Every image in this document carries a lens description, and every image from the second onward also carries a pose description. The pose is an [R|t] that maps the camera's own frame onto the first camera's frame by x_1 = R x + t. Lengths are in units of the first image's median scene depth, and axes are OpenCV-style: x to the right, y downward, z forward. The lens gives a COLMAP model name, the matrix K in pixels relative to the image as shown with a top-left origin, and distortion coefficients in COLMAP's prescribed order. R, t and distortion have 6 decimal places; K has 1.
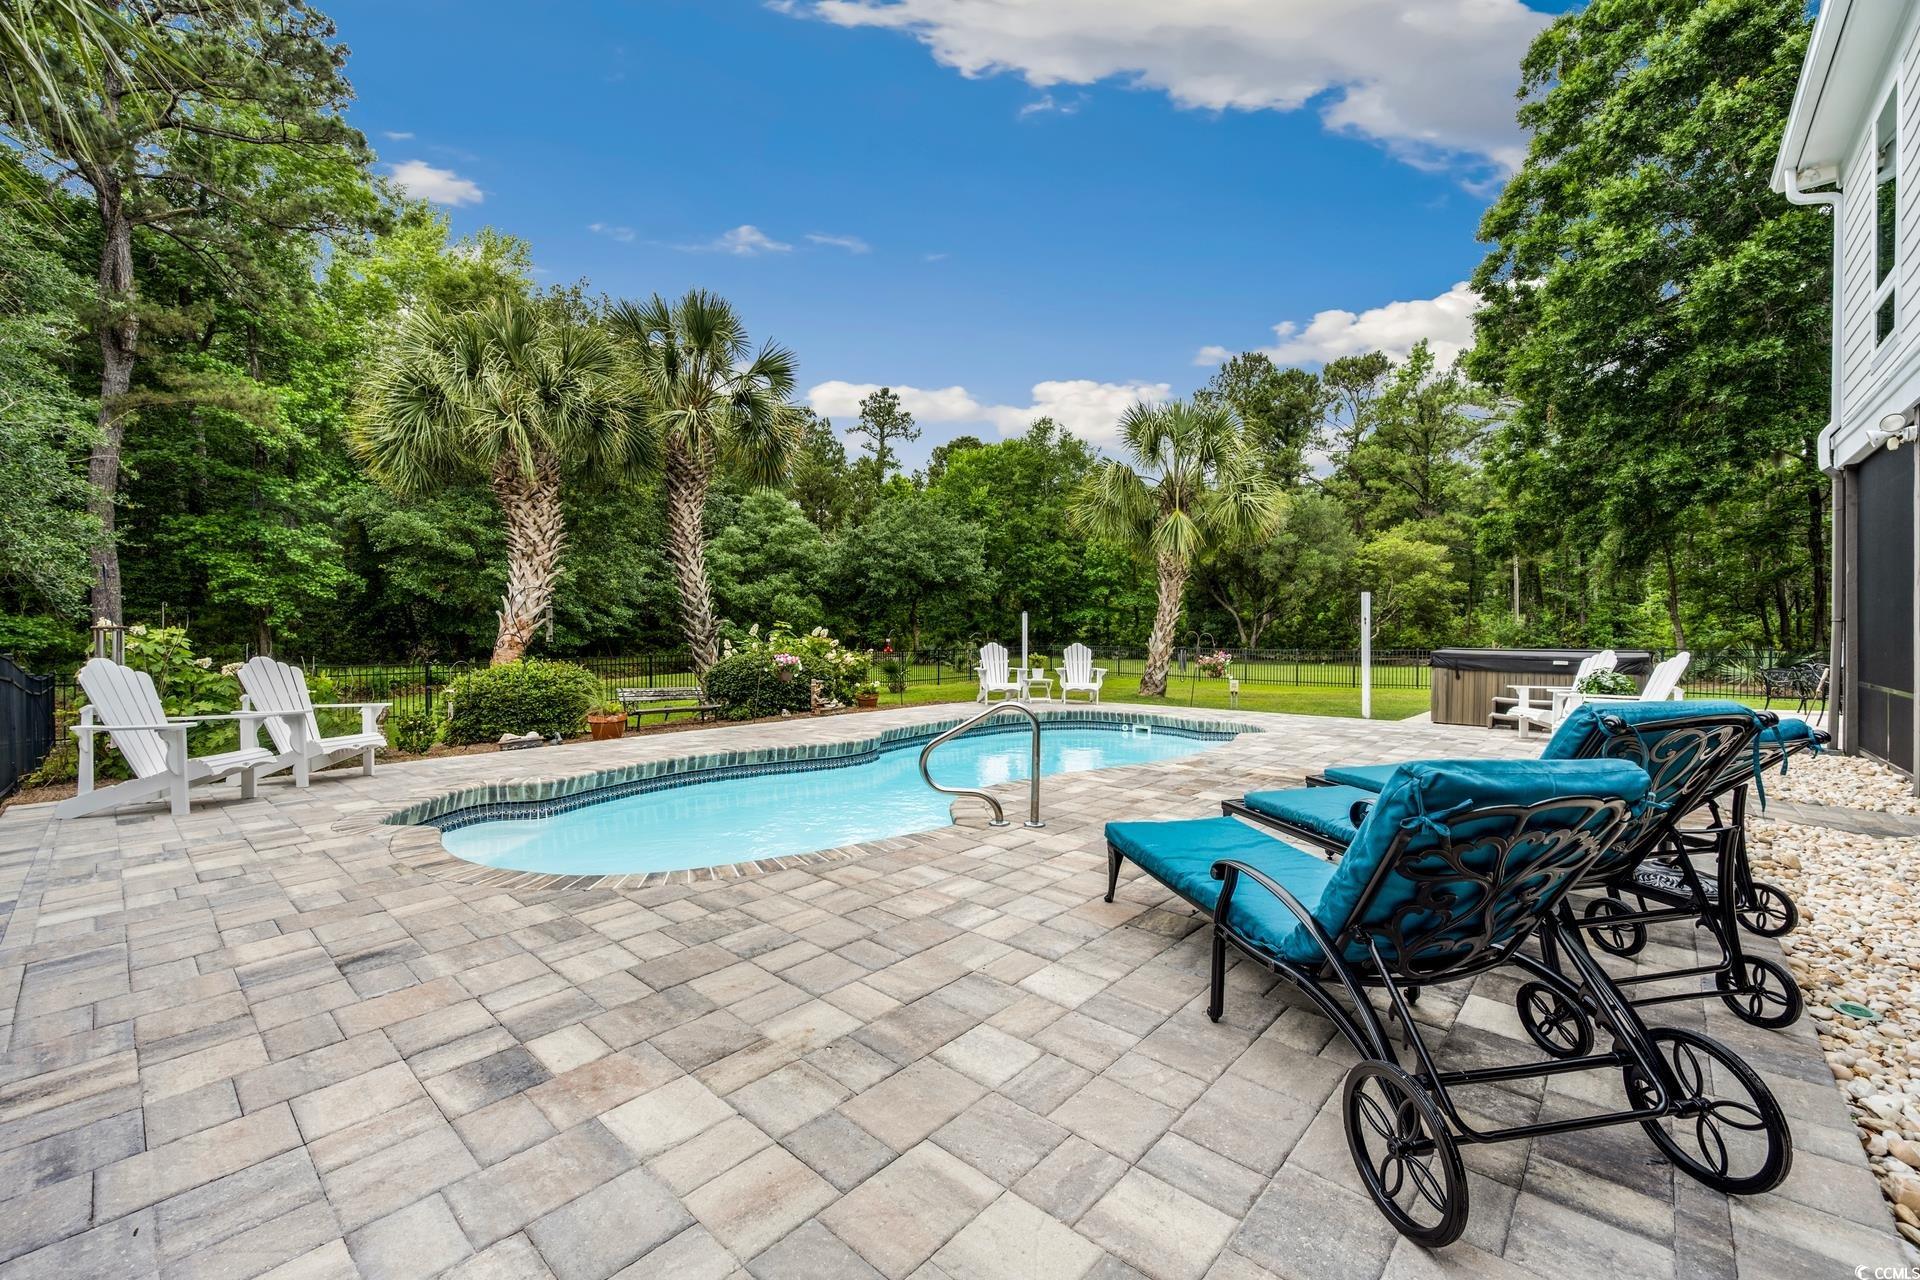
lens RADIAL K [[787.4, 0, 960.0], [0, 787.4, 640.0], [0, 0, 1]] dist [0.002848, 0.000055]
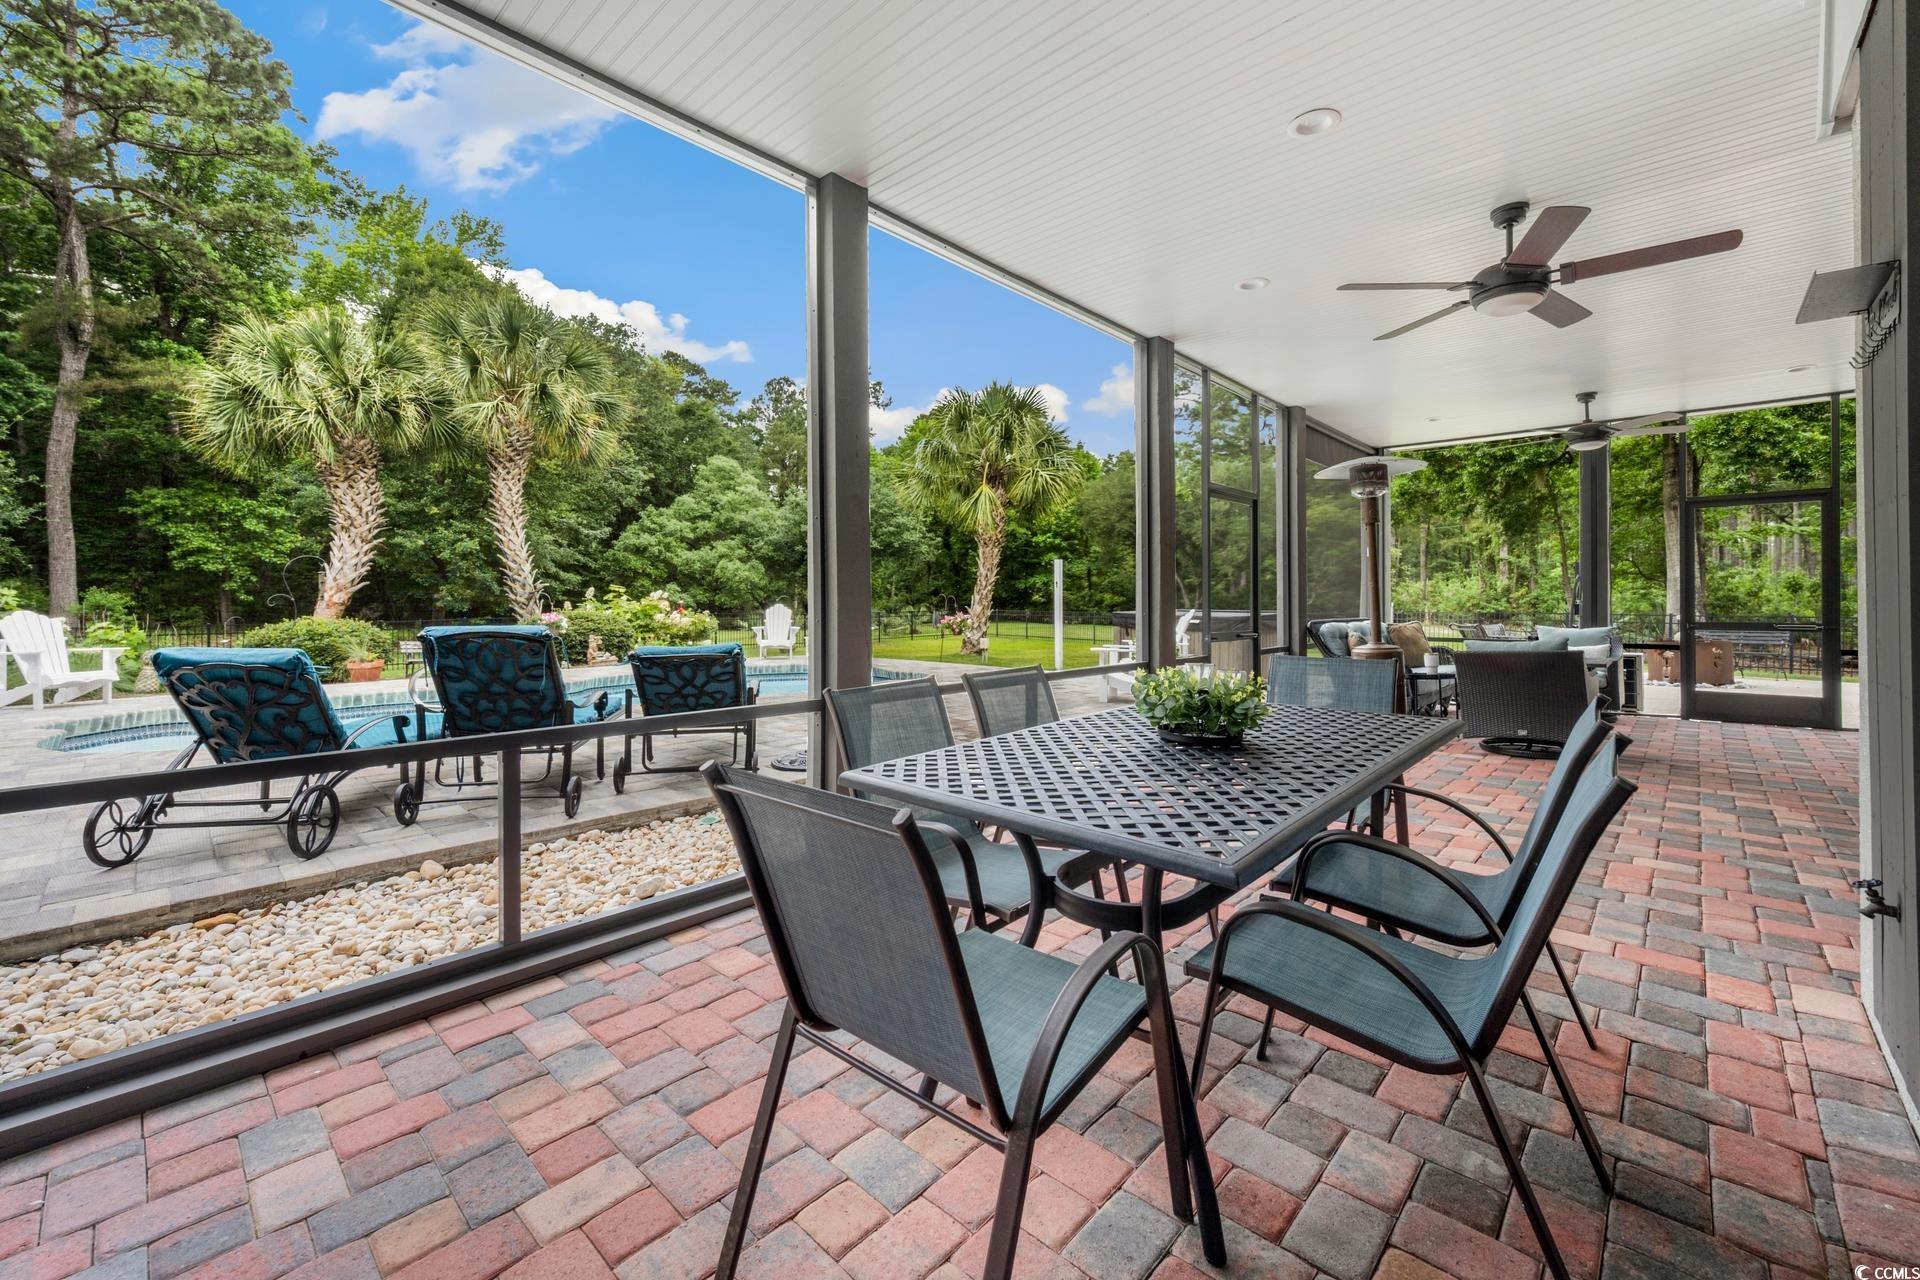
lens RADIAL K [[784.7, 0, 931.5], [0, 784.7, 601.4], [0, 0, 1]] dist [-0.001019, 0.000000]
pose [[0.999569, 0.000854, -0.029335, 0.132259], [-0.000998, 0.999988, -0.004899, 0.002134], [0.029331, 0.004926, 0.999558, -0.050036]]
